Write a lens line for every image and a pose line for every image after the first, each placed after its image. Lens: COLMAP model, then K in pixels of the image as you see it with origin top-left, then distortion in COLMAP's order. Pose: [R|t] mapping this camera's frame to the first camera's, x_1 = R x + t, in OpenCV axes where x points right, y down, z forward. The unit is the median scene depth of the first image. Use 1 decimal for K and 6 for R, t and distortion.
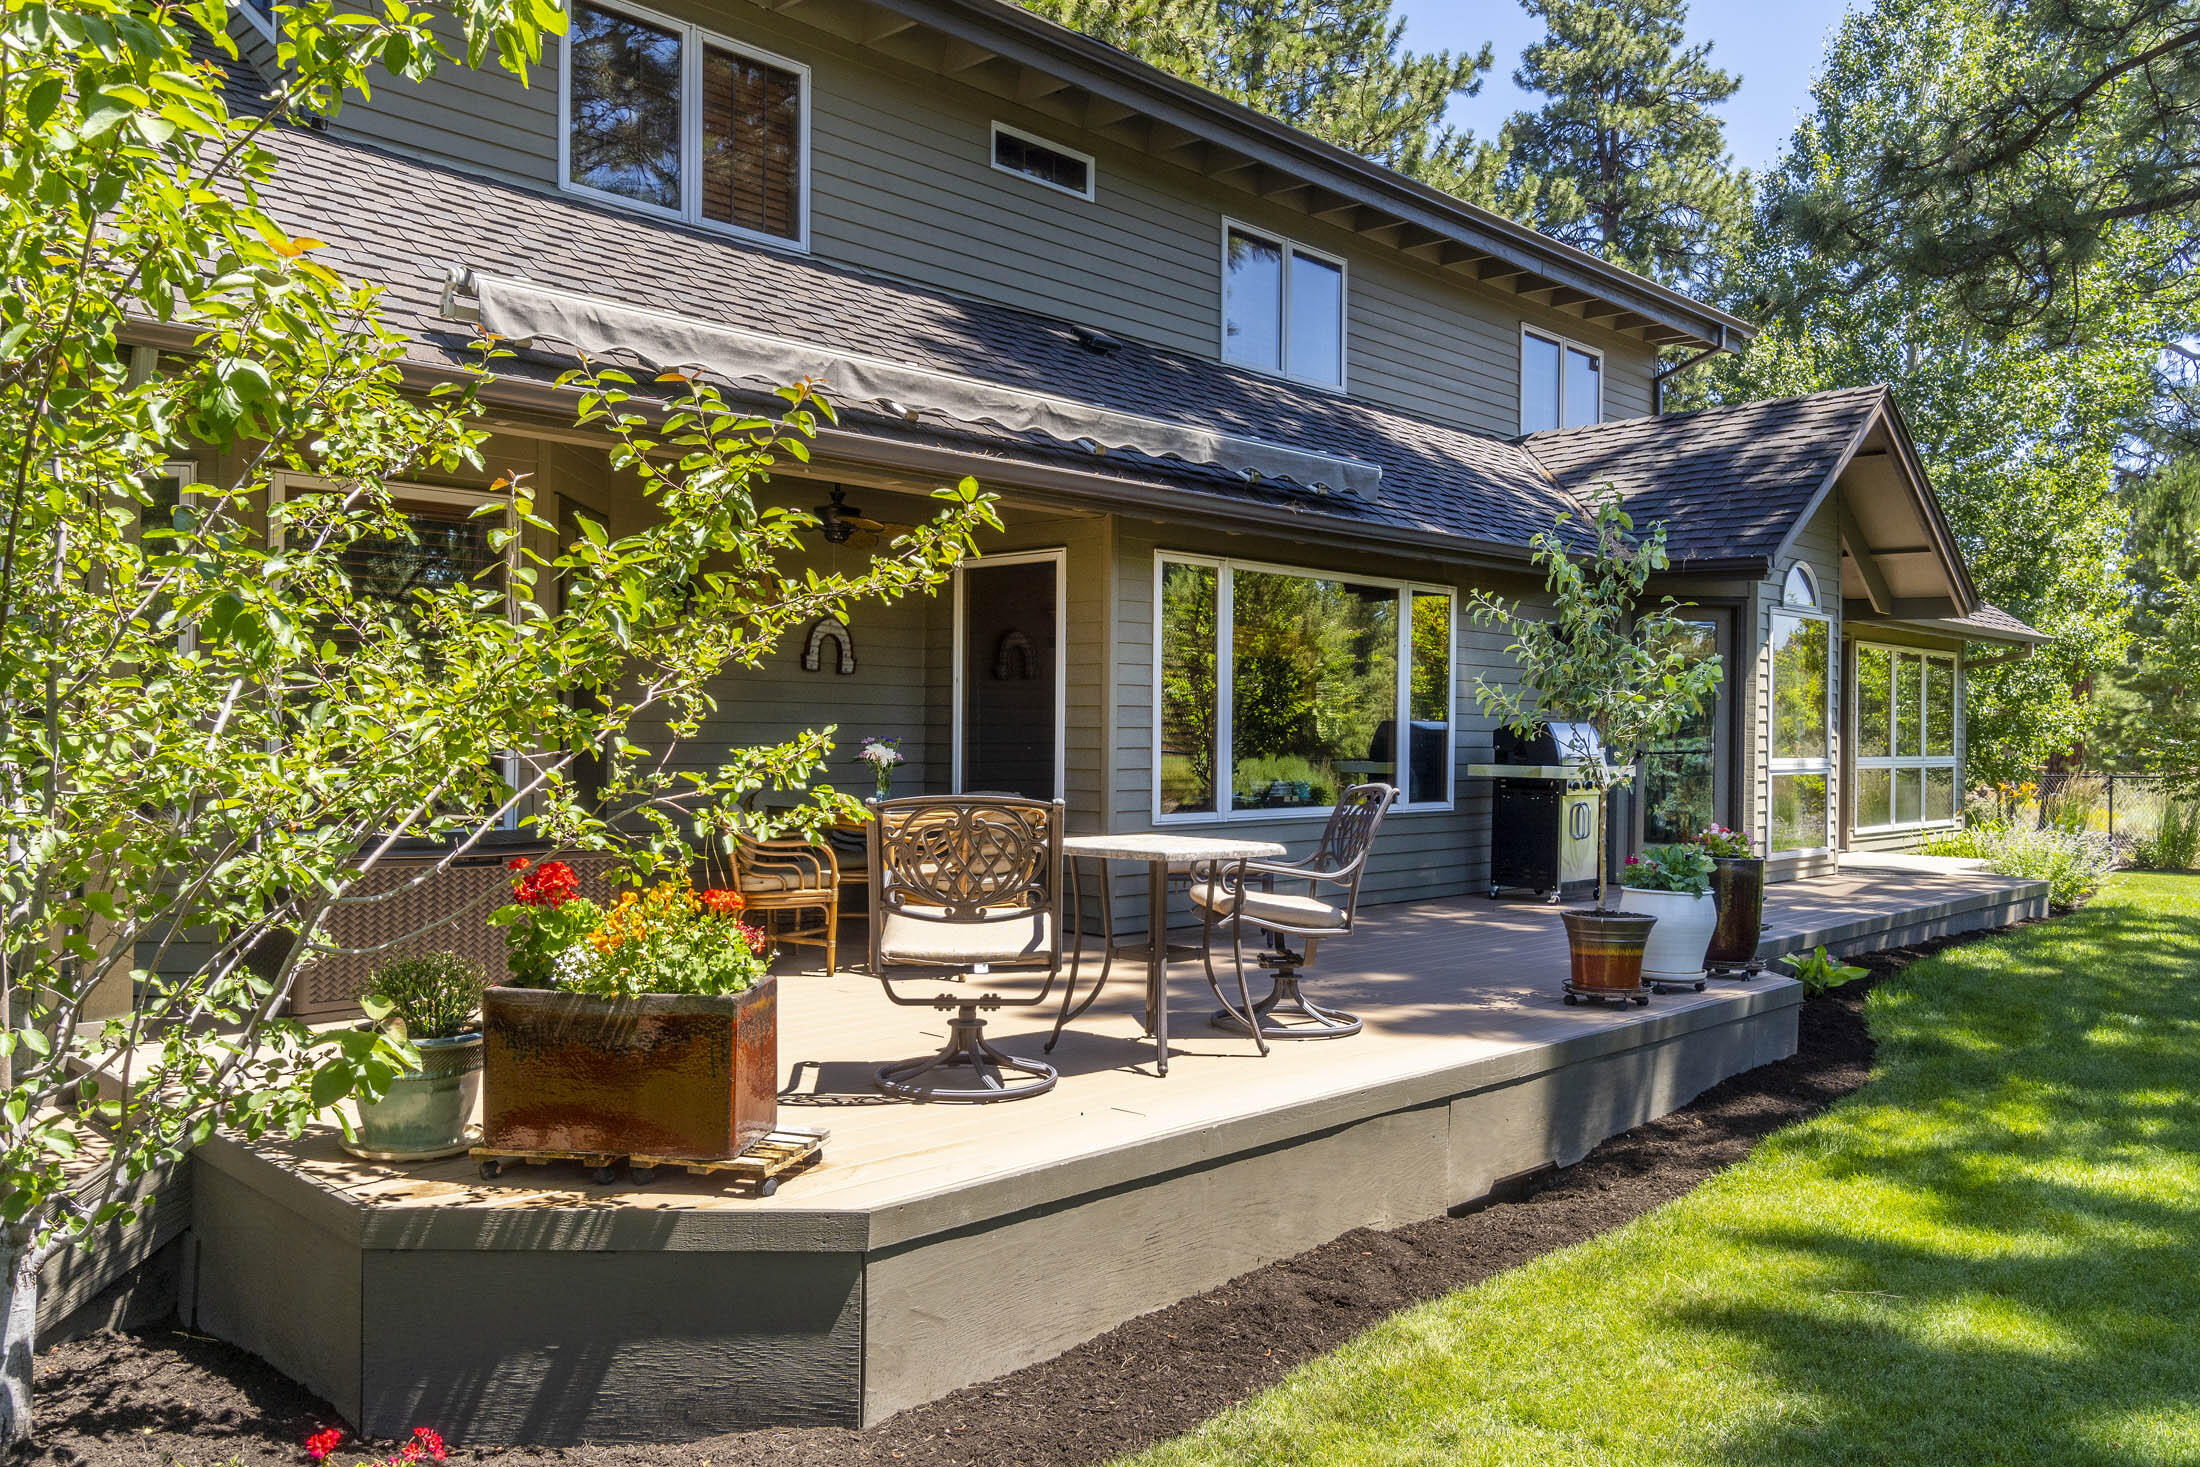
lens RADIAL K [[1683.4, 0, 1100.0], [0, 1683.4, 733.5], [0, 0, 1]] dist [0.001894, 0.003523]
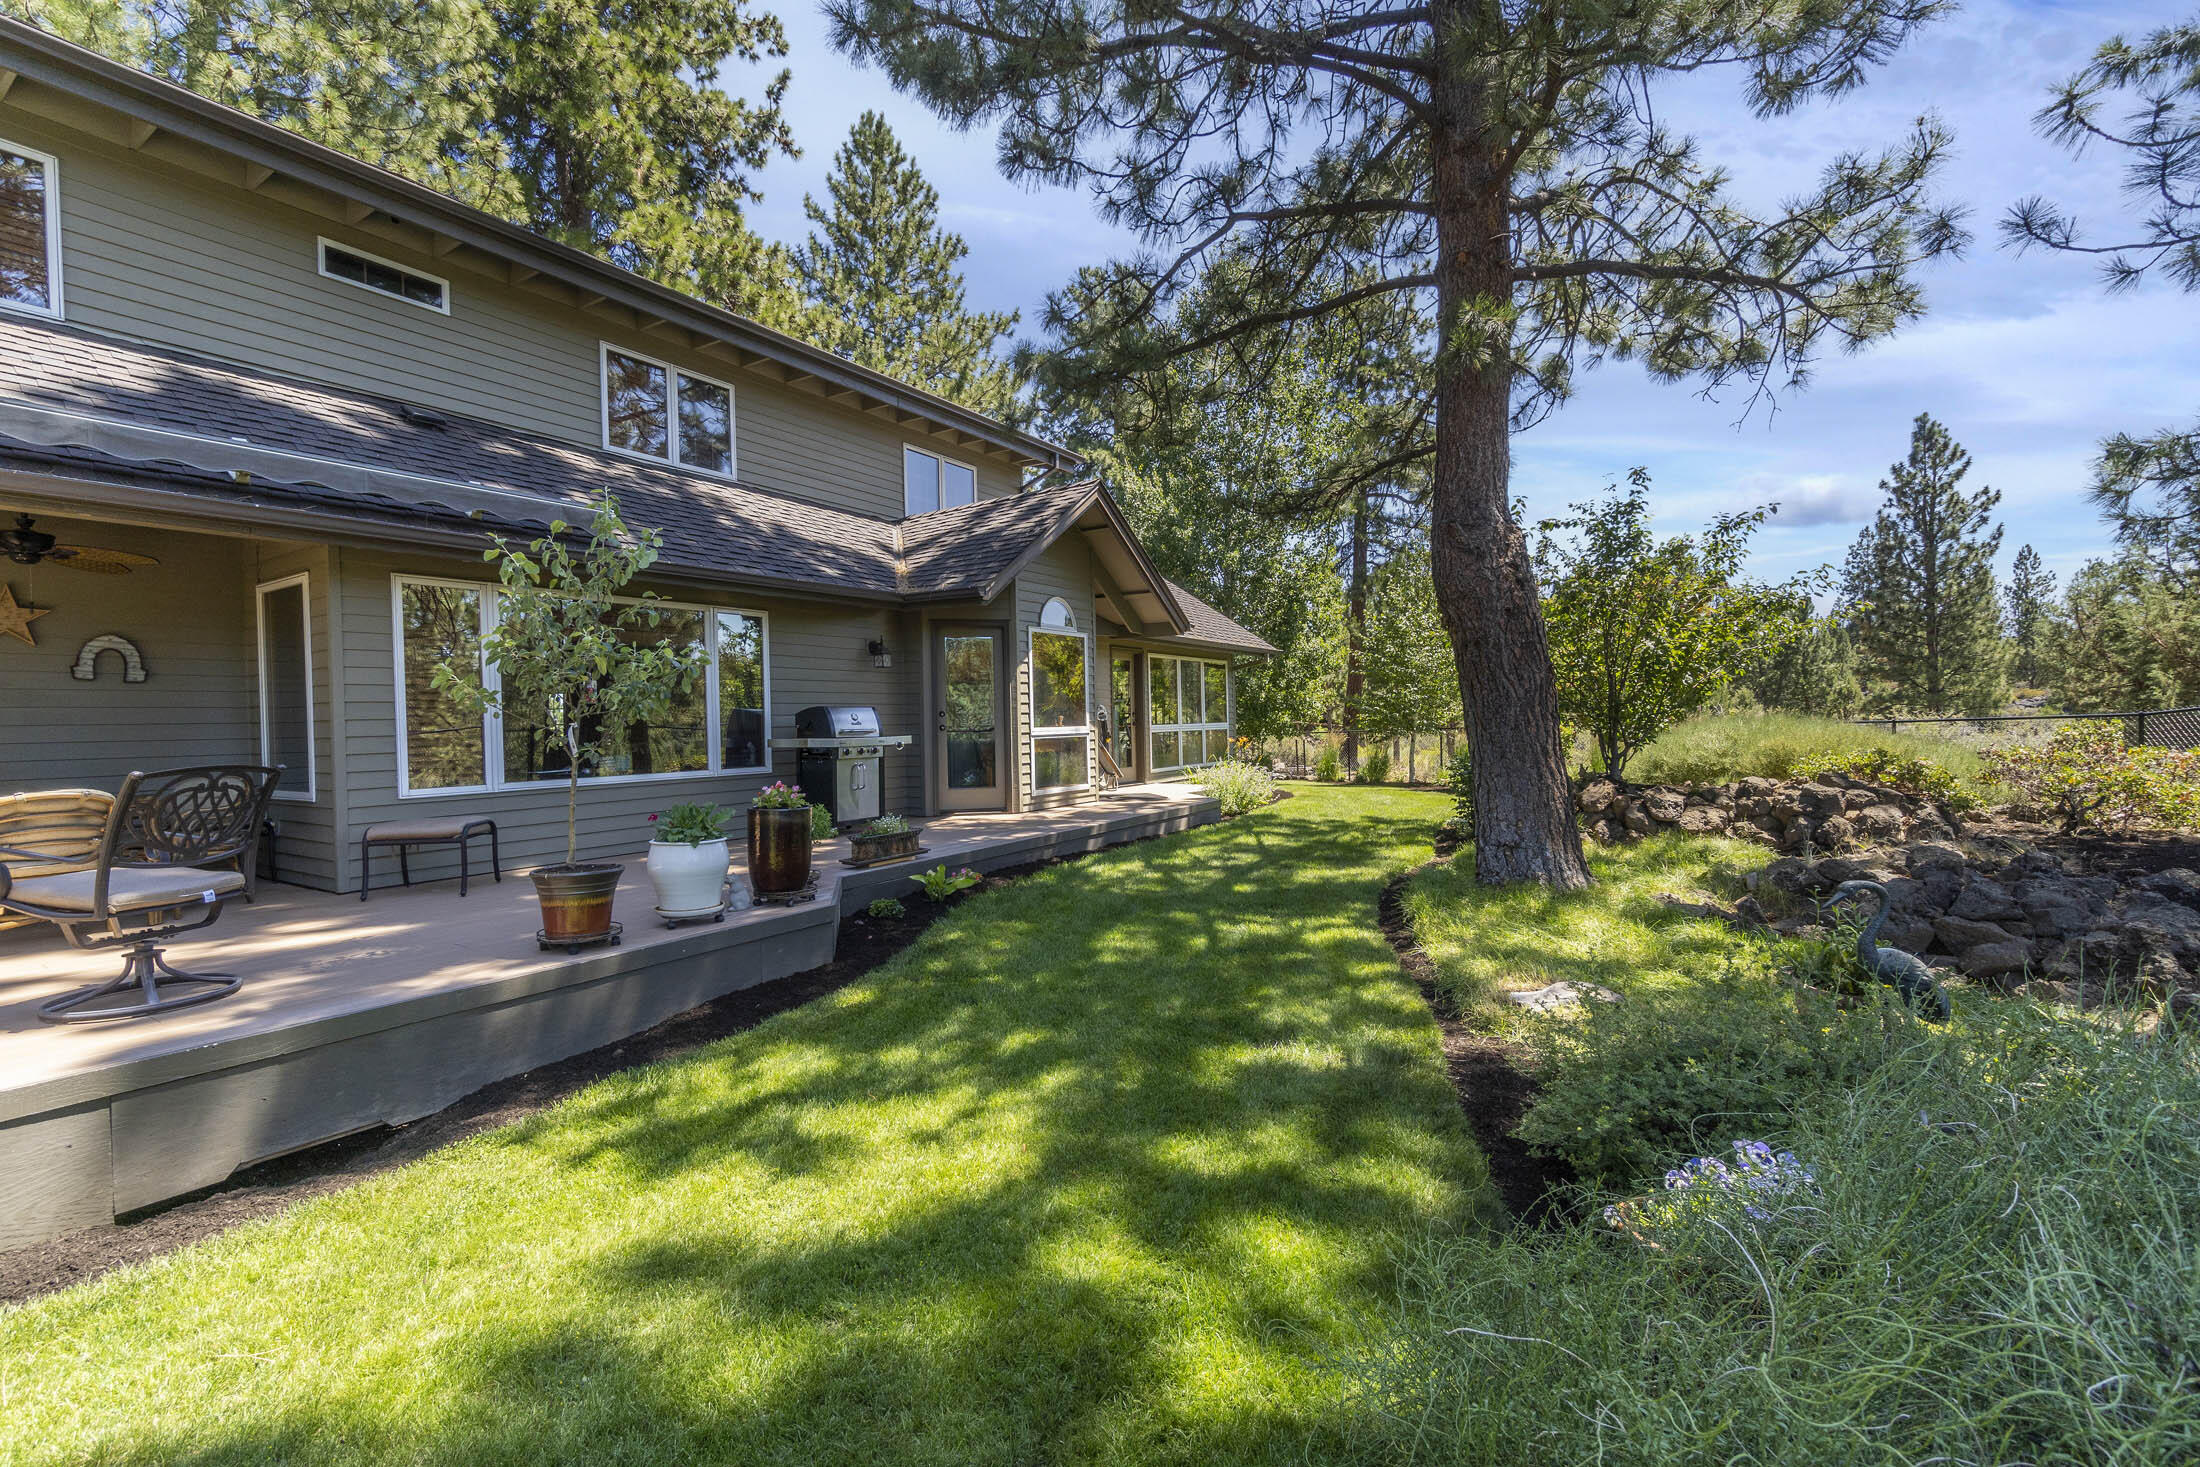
lens RADIAL K [[938.9, 0, 1100.0], [0, 938.9, 733.5], [0, 0, 1]] dist [-0.008653, 0.006048]
pose [[0.979494, -0.035072, 0.198397, 0.915227], [0.032847, 0.999355, 0.014495, 0.031350], [-0.198778, -0.007681, 0.980014, 0.533337]]
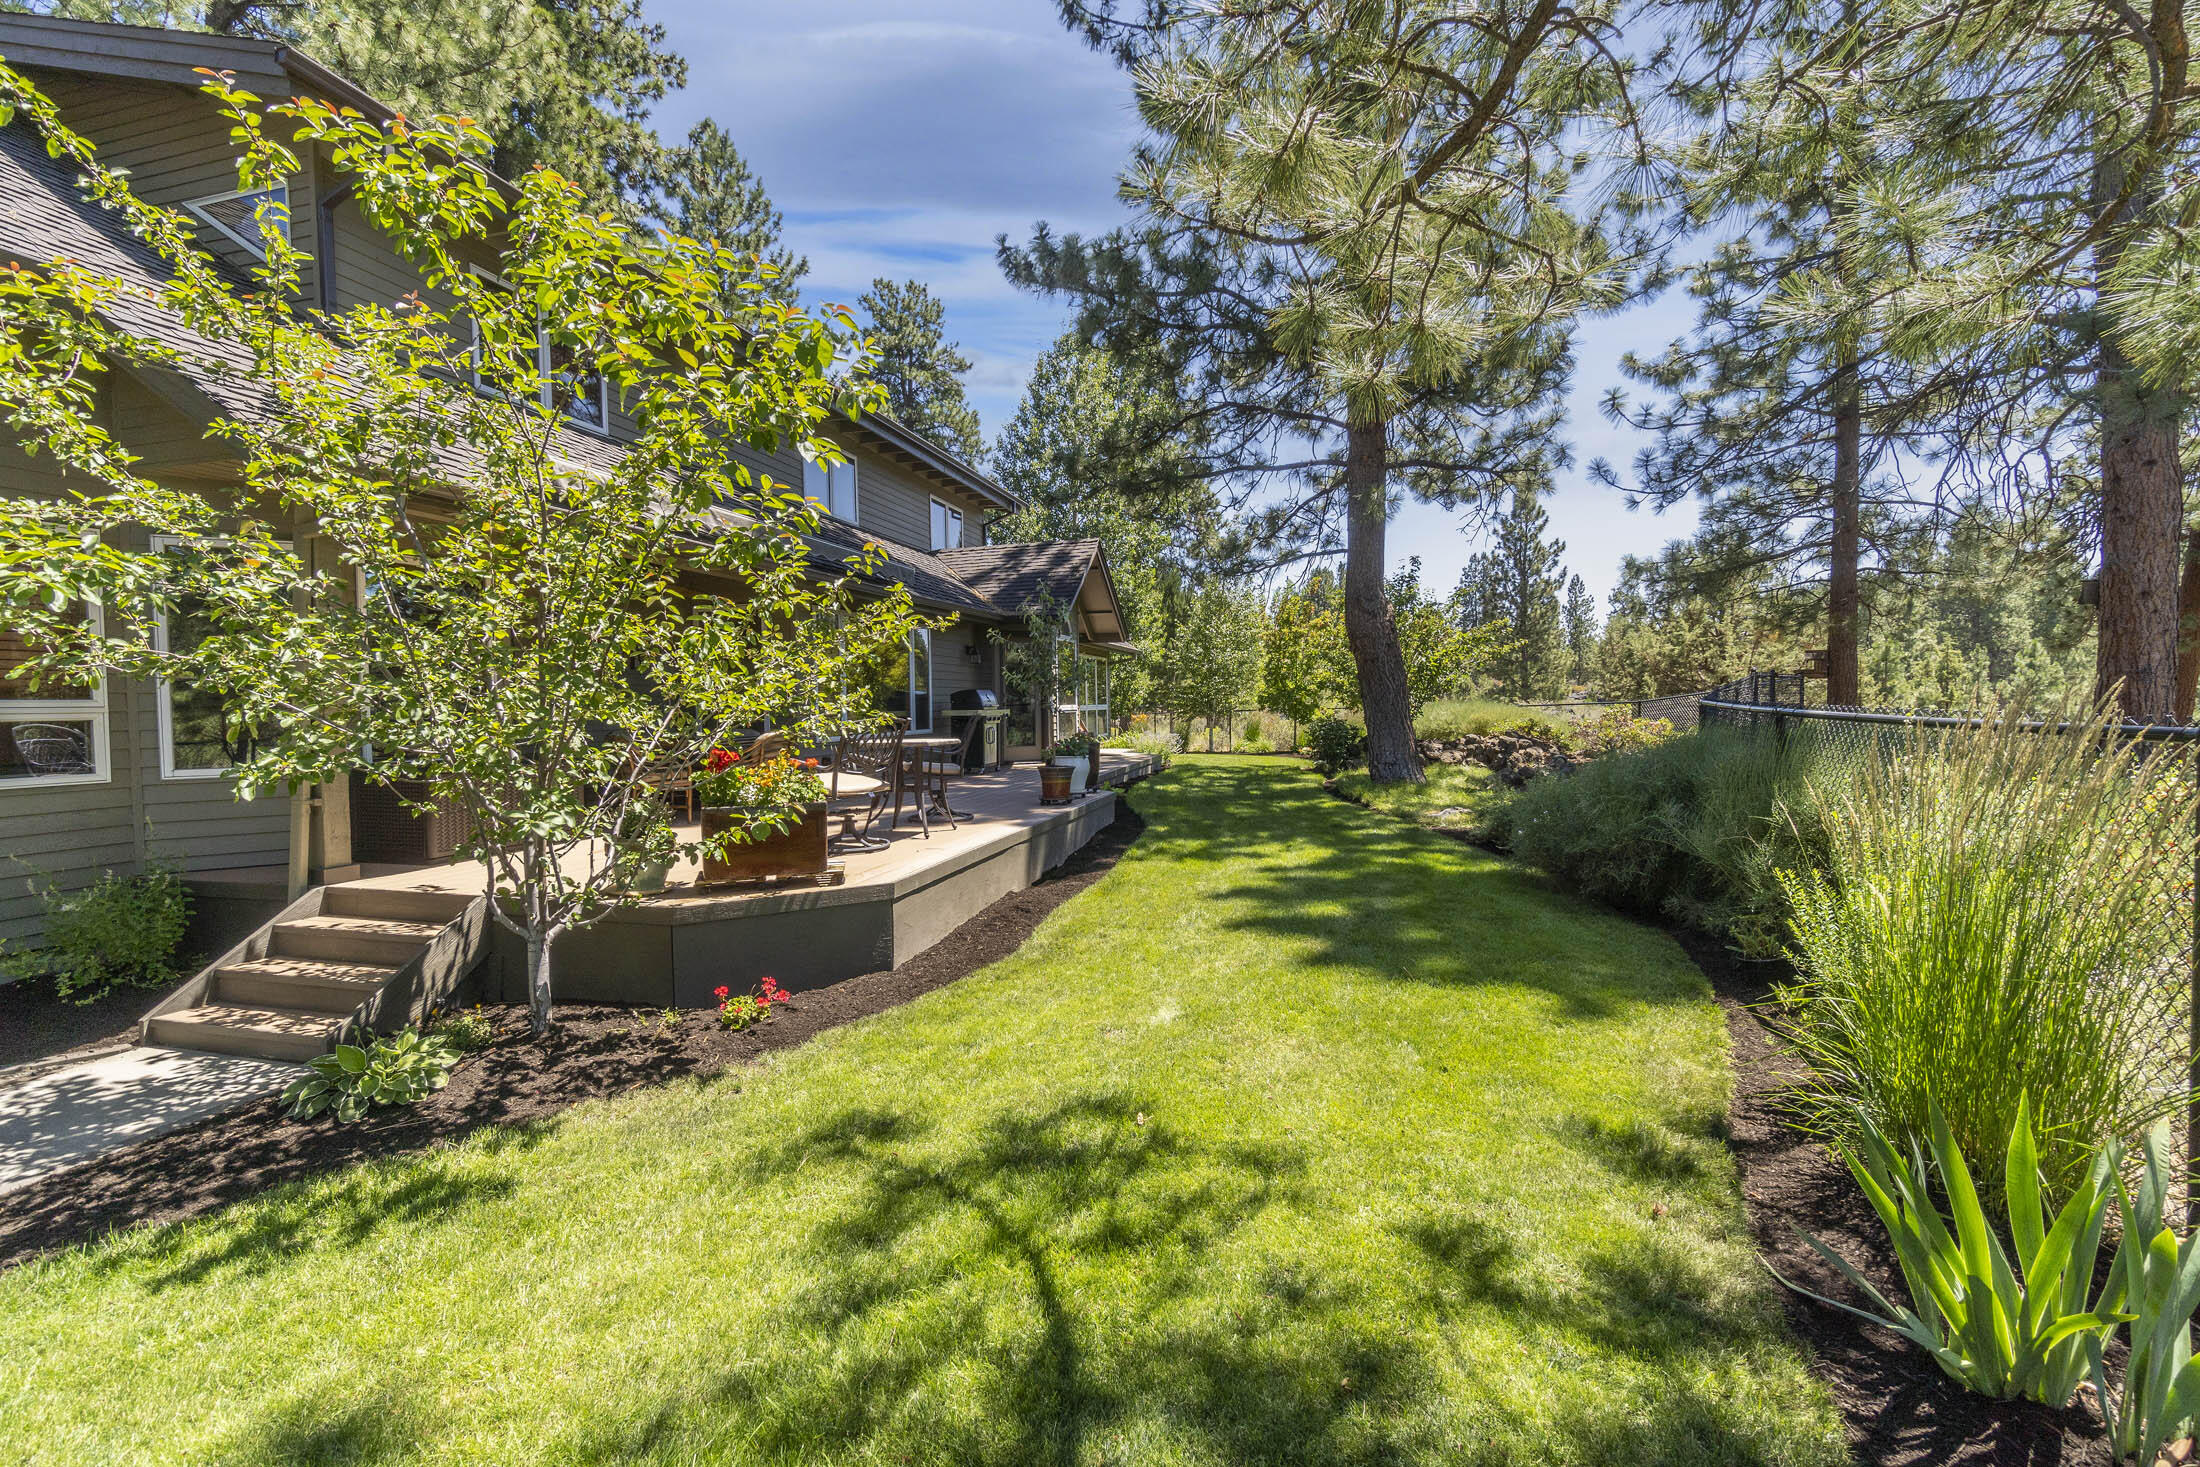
lens RADIAL K [[936.2, 0, 1100.0], [0, 936.2, 733.5], [0, 0, 1]] dist [-0.000638, -0.000253]
pose [[0.871126, -0.041337, 0.489316, -0.494672], [0.025918, 0.998932, 0.038247, 0.020078], [-0.490374, -0.020636, 0.871268, -0.316597]]
